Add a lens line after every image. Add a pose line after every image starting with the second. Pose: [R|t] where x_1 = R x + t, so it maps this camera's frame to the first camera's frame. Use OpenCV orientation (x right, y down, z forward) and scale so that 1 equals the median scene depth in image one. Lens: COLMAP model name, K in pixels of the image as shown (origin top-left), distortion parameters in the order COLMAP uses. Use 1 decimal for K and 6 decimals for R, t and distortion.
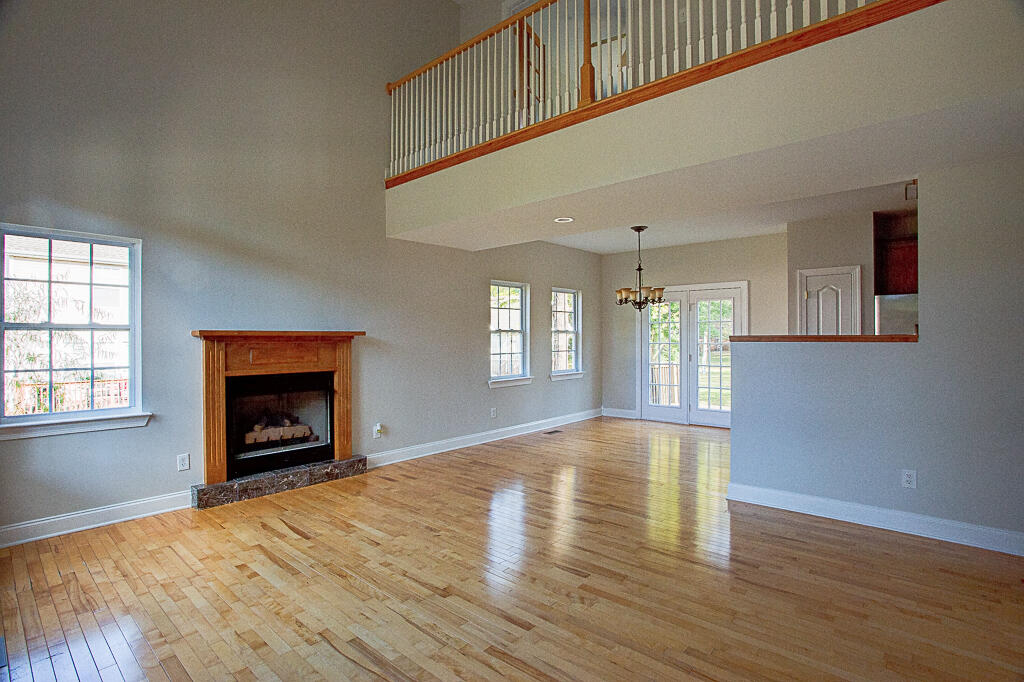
lens RADIAL K [[500.3, 0, 497.5], [0, 500.3, 336.0], [0, 0, 1]] dist [-0.075680, 0.030965]
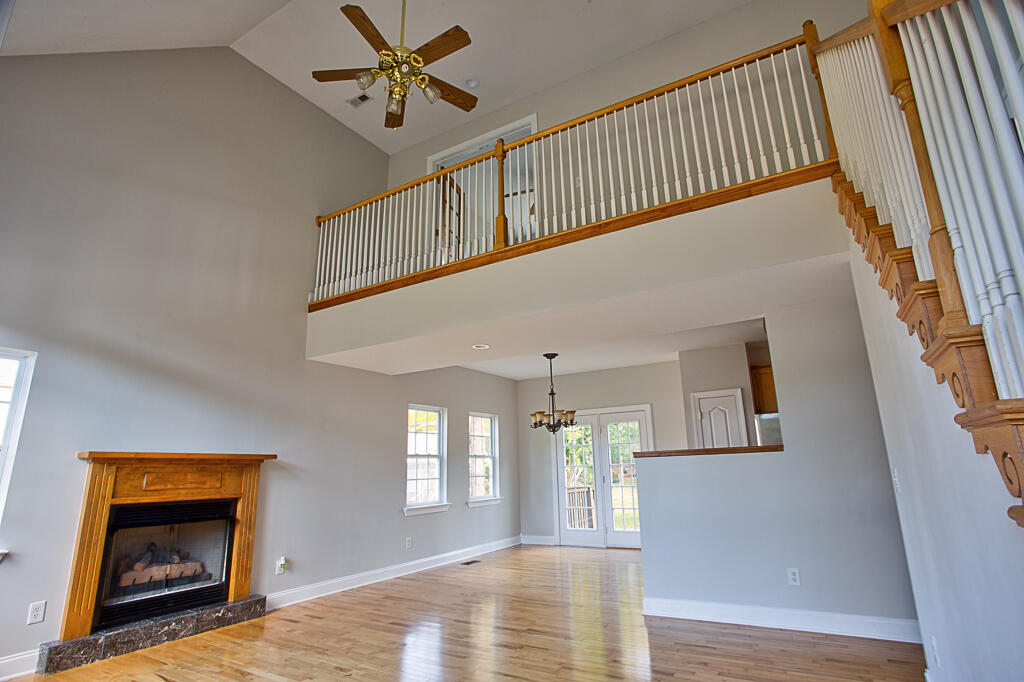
lens RADIAL K [[511.4, 0, 513.6], [0, 511.4, 332.7], [0, 0, 1]] dist [-0.074605, 0.033854]
pose [[0.980896, 0.028440, 0.192444, -0.010641], [0.021350, 0.967541, -0.251811, 0.017438], [-0.193359, 0.251109, 0.948450, -0.067829]]
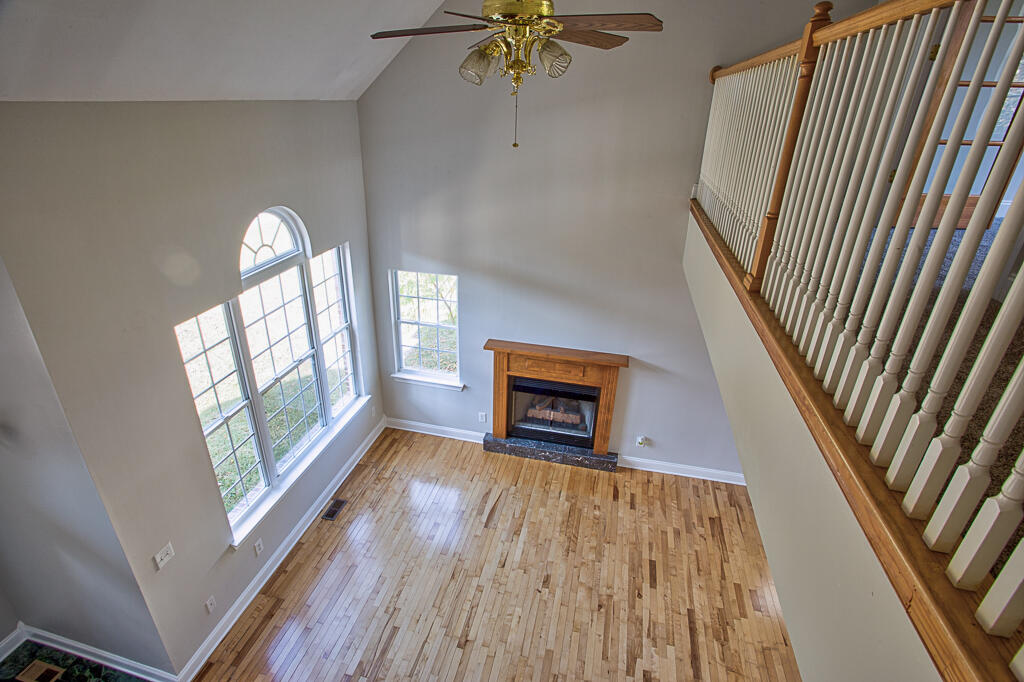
lens RADIAL K [[500.3, 0, 497.5], [0, 500.3, 336.0], [0, 0, 1]] dist [-0.075680, 0.030965]
pose [[0.473803, 0.378573, -0.795106, 0.408115], [-0.012943, 0.905778, 0.423555, -0.504019], [0.880536, -0.190391, 0.434060, 0.343396]]
